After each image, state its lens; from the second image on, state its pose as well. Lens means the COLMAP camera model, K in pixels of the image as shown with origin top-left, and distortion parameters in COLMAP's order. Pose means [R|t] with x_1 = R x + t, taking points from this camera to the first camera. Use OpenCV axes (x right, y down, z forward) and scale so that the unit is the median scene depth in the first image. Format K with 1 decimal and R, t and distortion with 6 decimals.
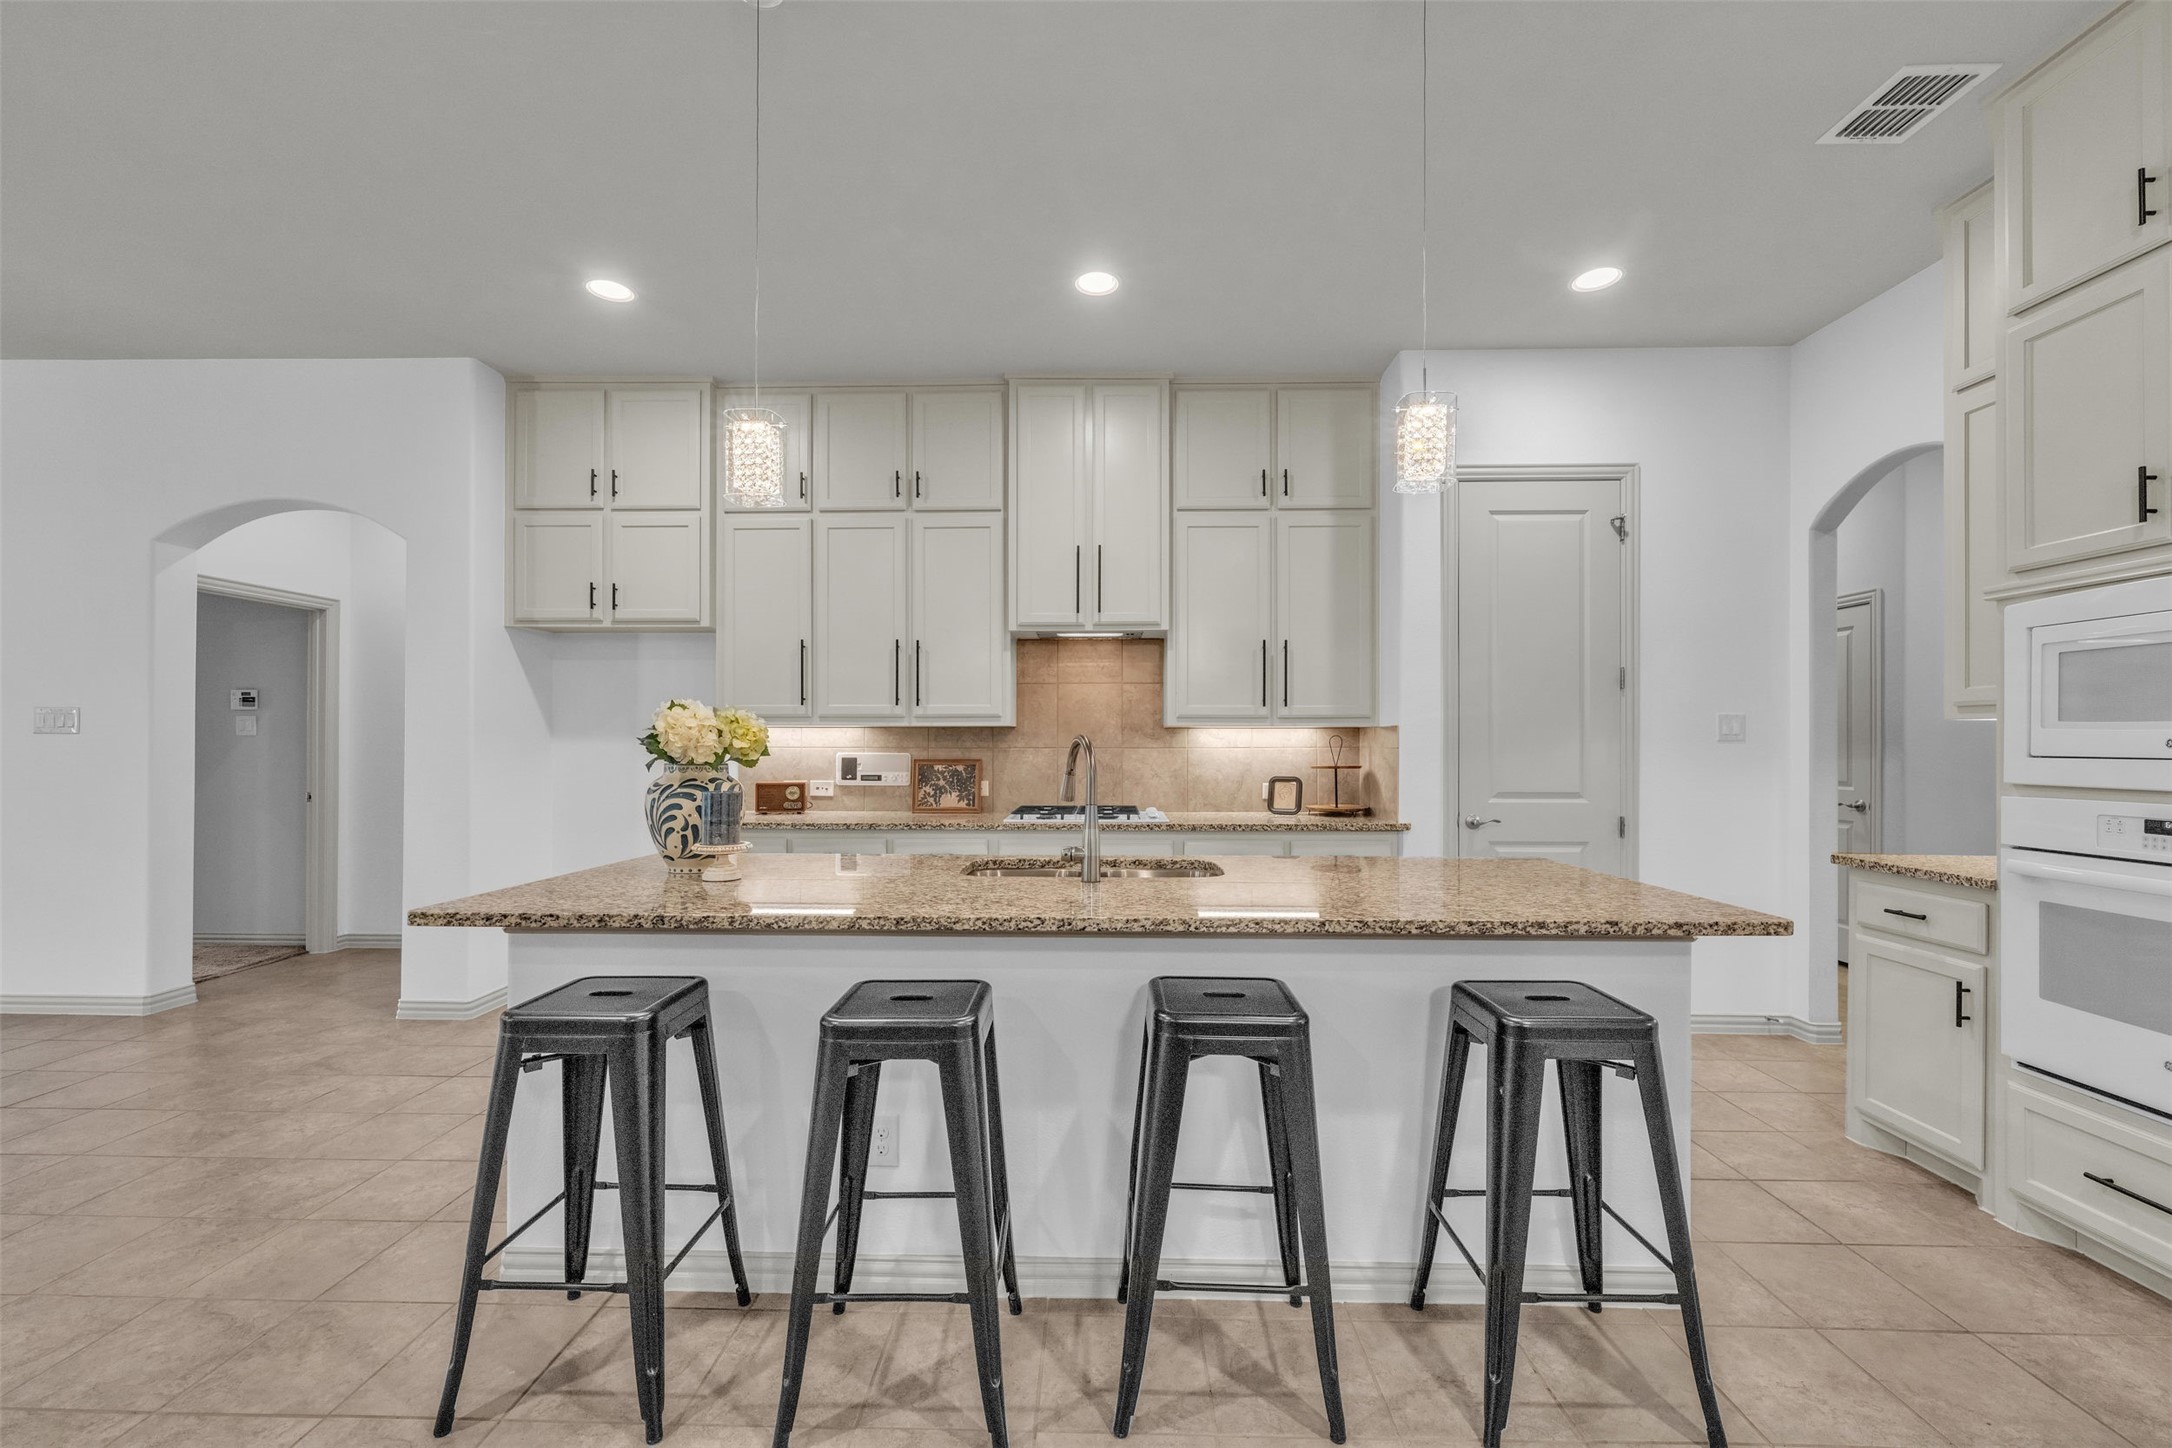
lens RADIAL K [[907.3, 0, 1065.9], [0, 907.3, 739.4], [0, 0, 1]] dist [-0.001894, -0.000758]
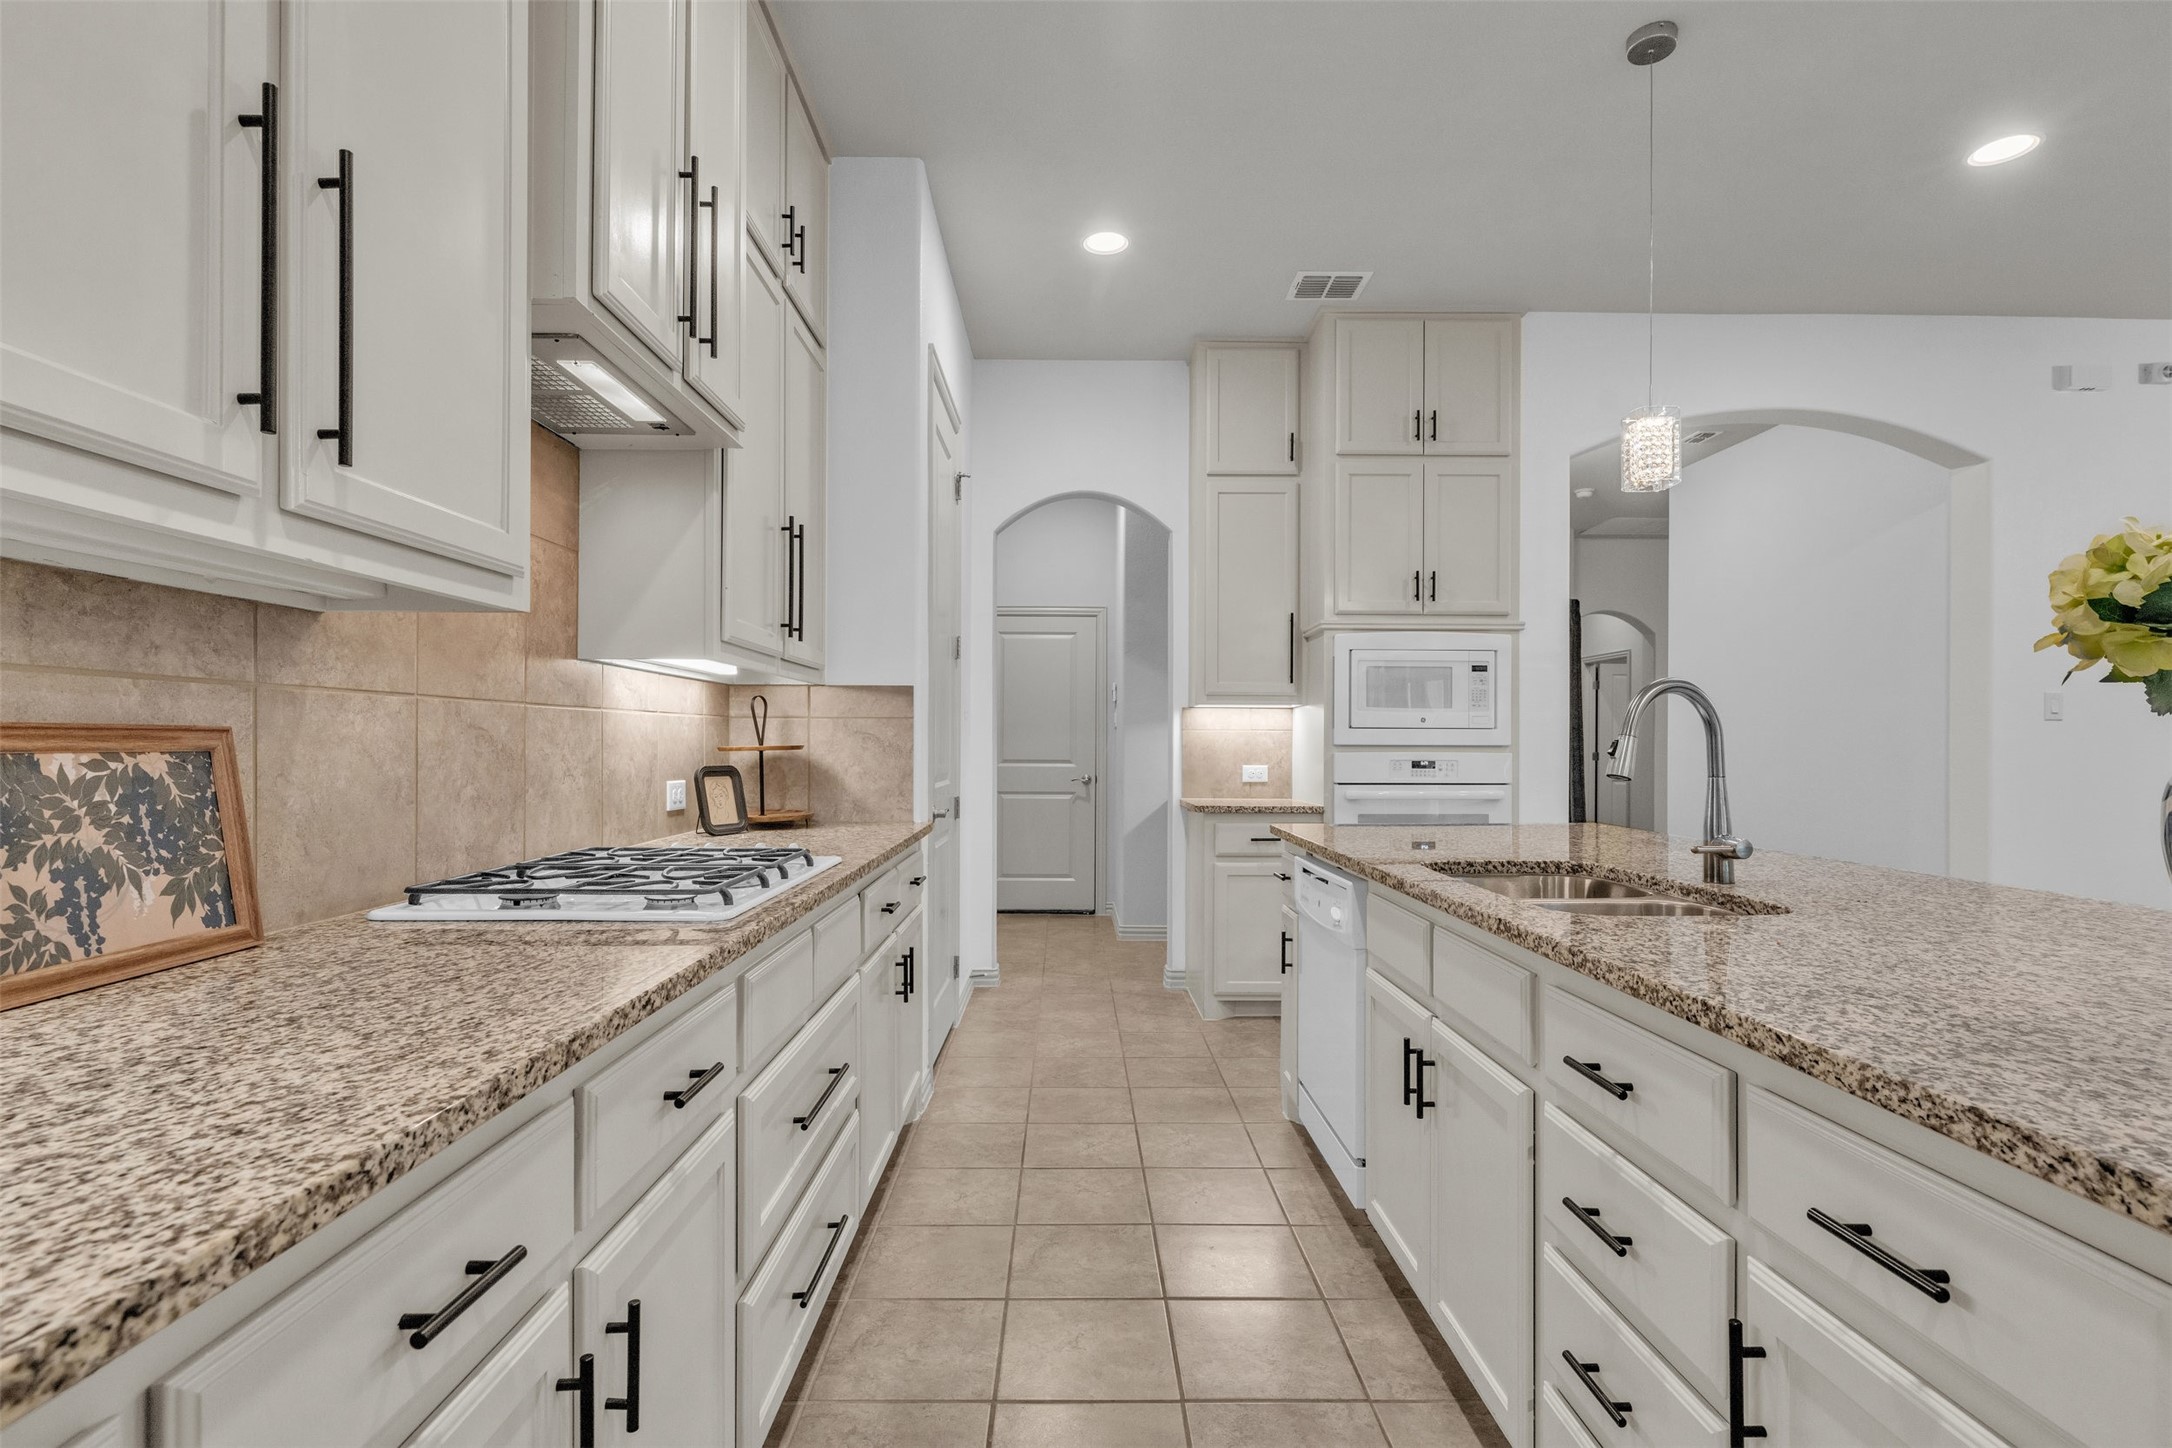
lens RADIAL K [[1033.6, 0, 1092.8], [0, 1033.6, 747.4], [0, 0, 1]] dist [-0.005409, -0.001260]
pose [[-0.068140, -0.004444, 0.997666, -0.402938], [-0.006252, 0.999972, 0.004027, 0.025951], [-0.997656, -0.005963, -0.068166, 0.822695]]
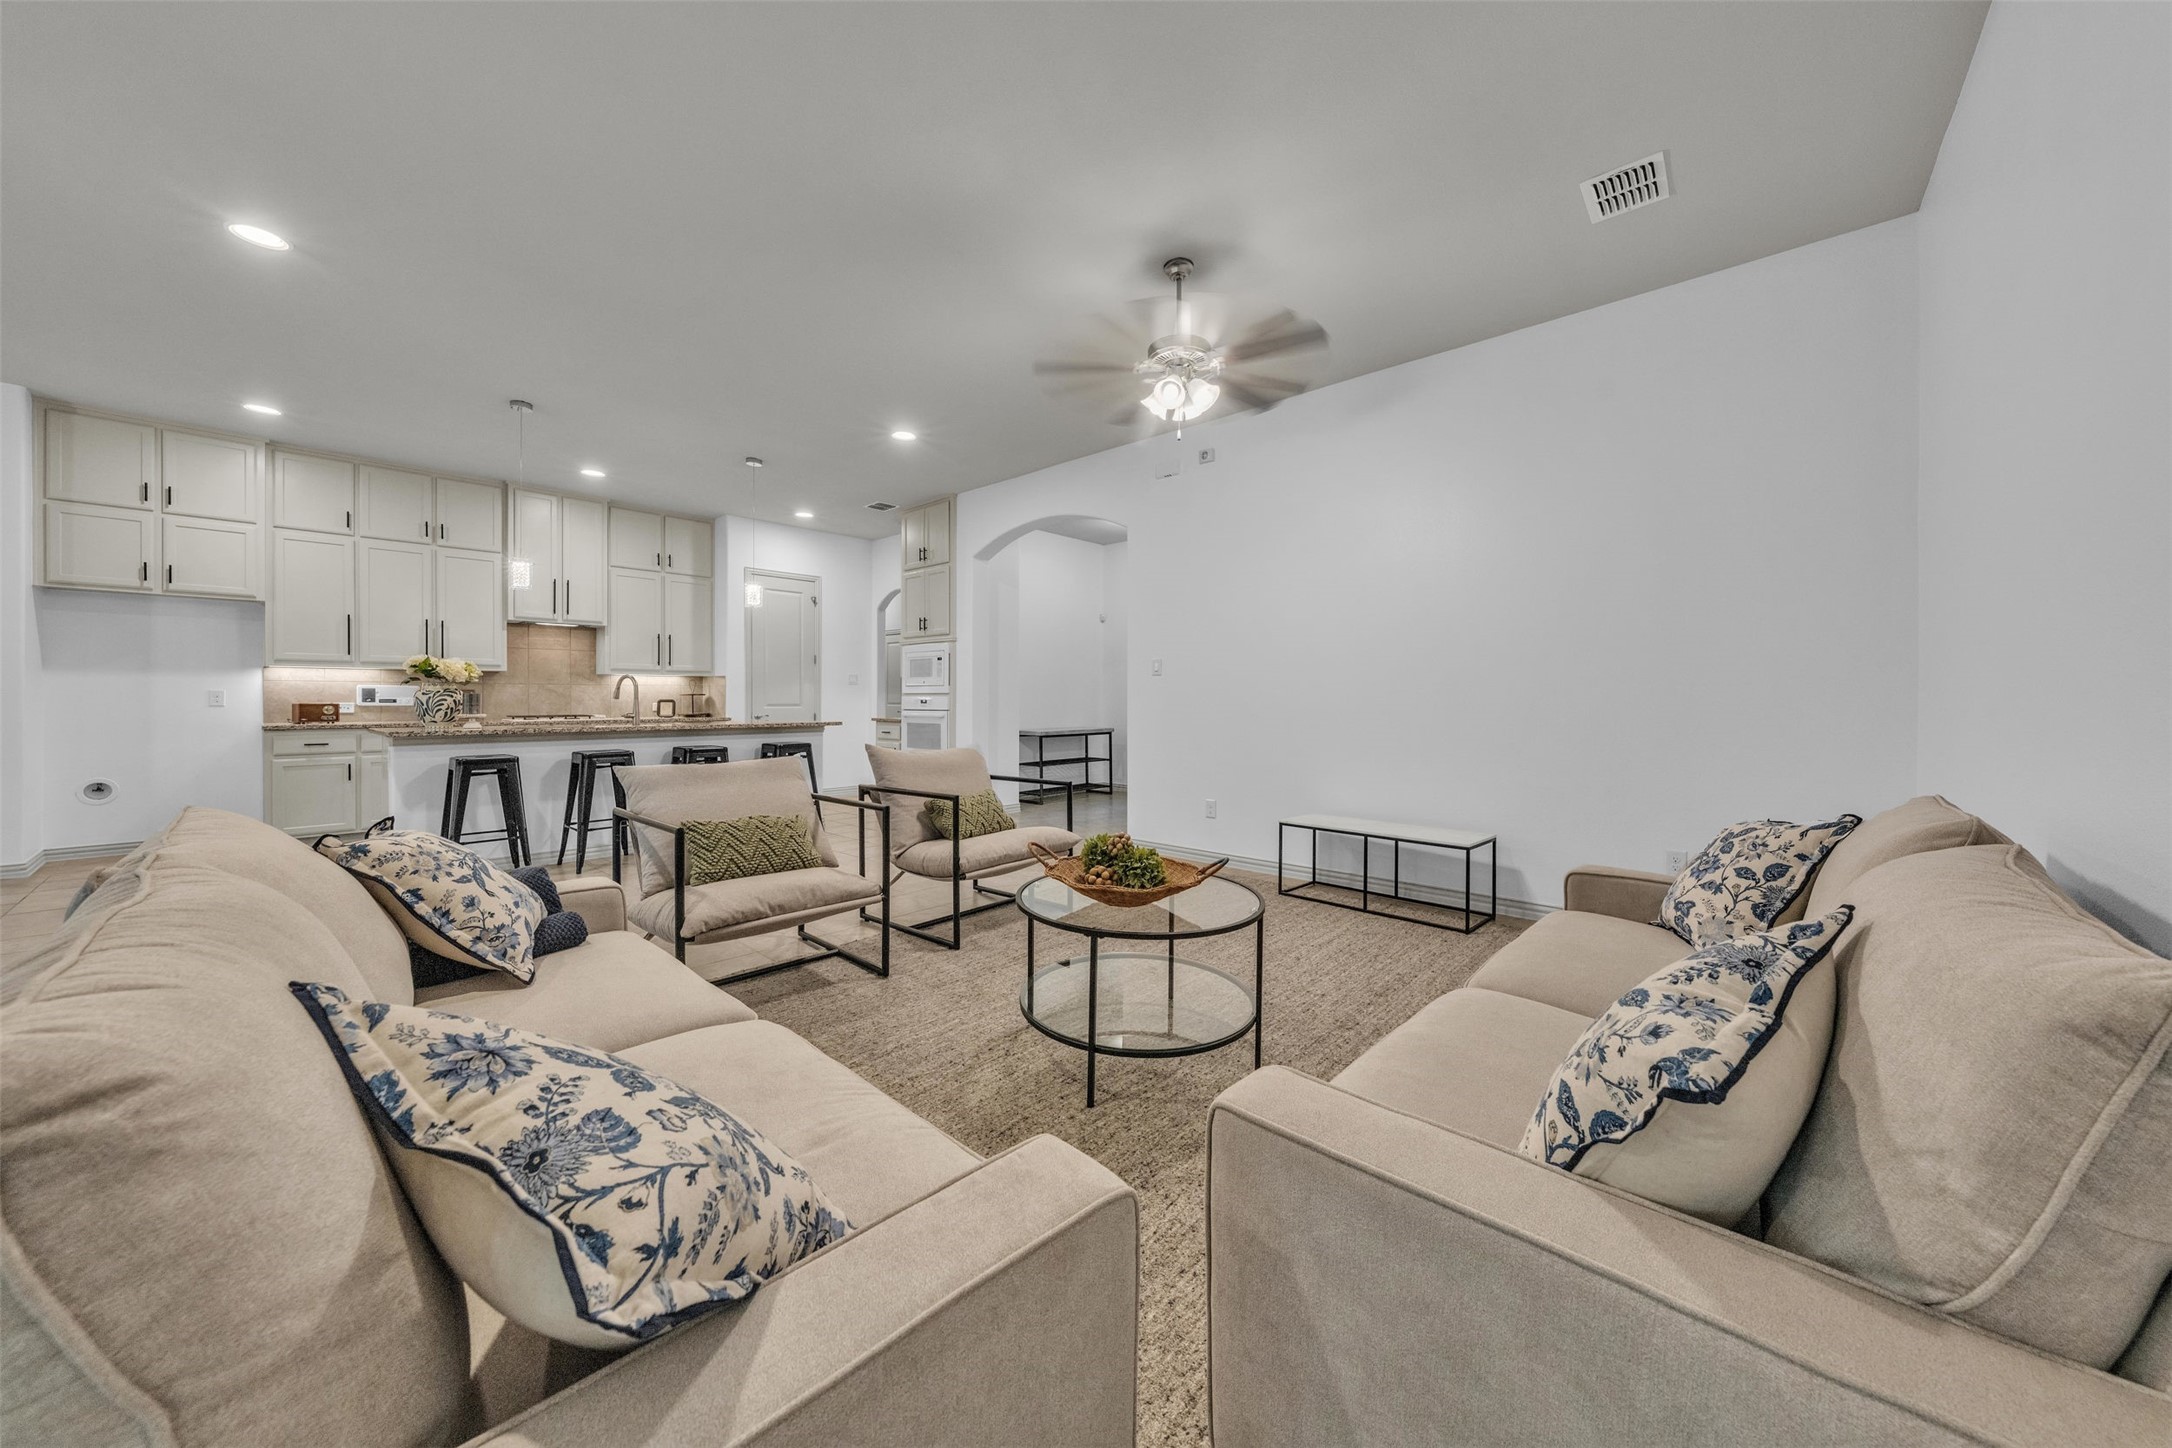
lens RADIAL K [[785.2, 0, 1119.6], [0, 785.2, 702.6], [0, 0, 1]] dist [-0.002695, 0.000525]
pose [[0.630541, -0.002524, 0.776152, -0.502302], [-0.003433, 0.999976, 0.006041, 0.034066], [-0.776148, -0.006474, 0.630517, -0.947725]]
